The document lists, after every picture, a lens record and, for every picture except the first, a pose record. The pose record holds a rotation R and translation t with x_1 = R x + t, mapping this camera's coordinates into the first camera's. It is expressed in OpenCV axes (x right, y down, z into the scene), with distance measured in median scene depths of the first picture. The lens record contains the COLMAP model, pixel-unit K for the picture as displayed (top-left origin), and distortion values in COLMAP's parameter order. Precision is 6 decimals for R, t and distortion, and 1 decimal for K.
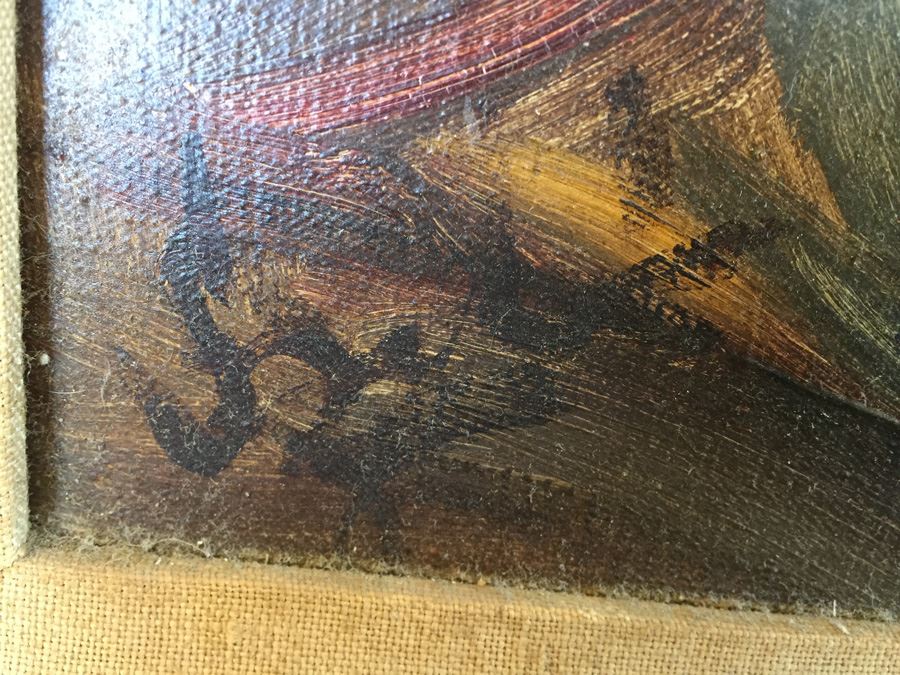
lens RADIAL K [[795.7, 0, 442.9], [0, 795.7, 347.3], [0, 0, 1]] dist [0.083242, -0.148986]
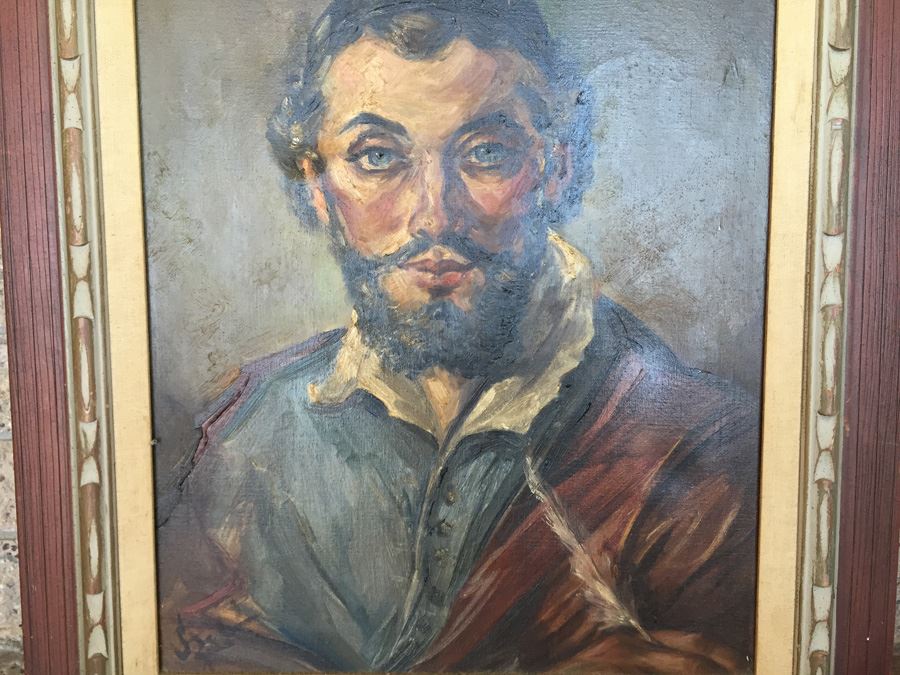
lens RADIAL K [[795.7, 0, 447.7], [0, 795.7, 330.3], [0, 0, 1]] dist [0.083242, -0.148986]
pose [[0.990612, -0.127536, -0.049223, 2.776756], [0.112780, 0.965919, -0.232983, -0.745828], [0.077259, 0.225245, 0.971234, -6.464197]]
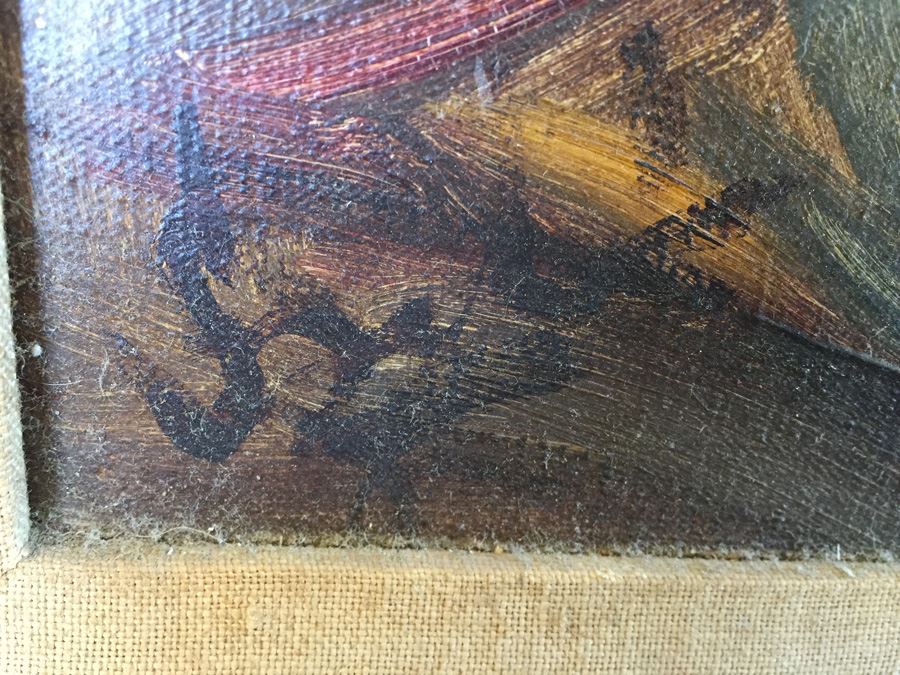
lens RADIAL K [[795.7, 0, 443.7], [0, 795.7, 340.2], [0, 0, 1]] dist [0.083242, -0.148986]
pose [[0.996713, -0.046221, 0.066534, -0.081476], [0.041991, 0.997090, 0.063630, -0.036658], [-0.069281, -0.060627, 0.995753, 0.030196]]
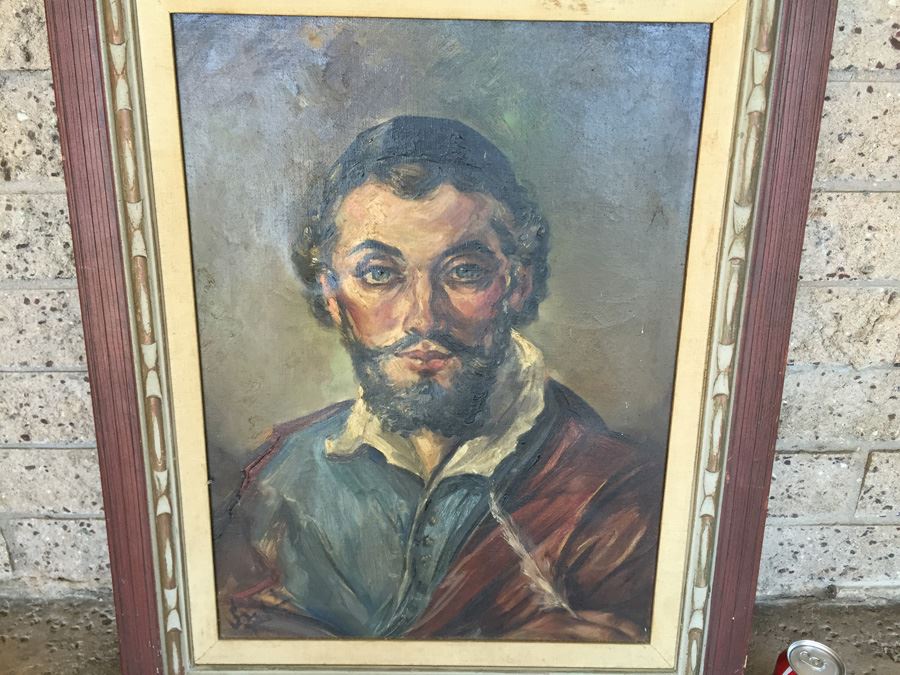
lens RADIAL K [[795.7, 0, 451.4], [0, 795.7, 331.1], [0, 0, 1]] dist [0.083242, -0.148986]
pose [[0.993548, -0.102953, -0.047569, 3.166982], [0.100929, 0.993957, -0.043149, -2.780882], [0.051724, 0.038070, 0.997936, -8.820383]]
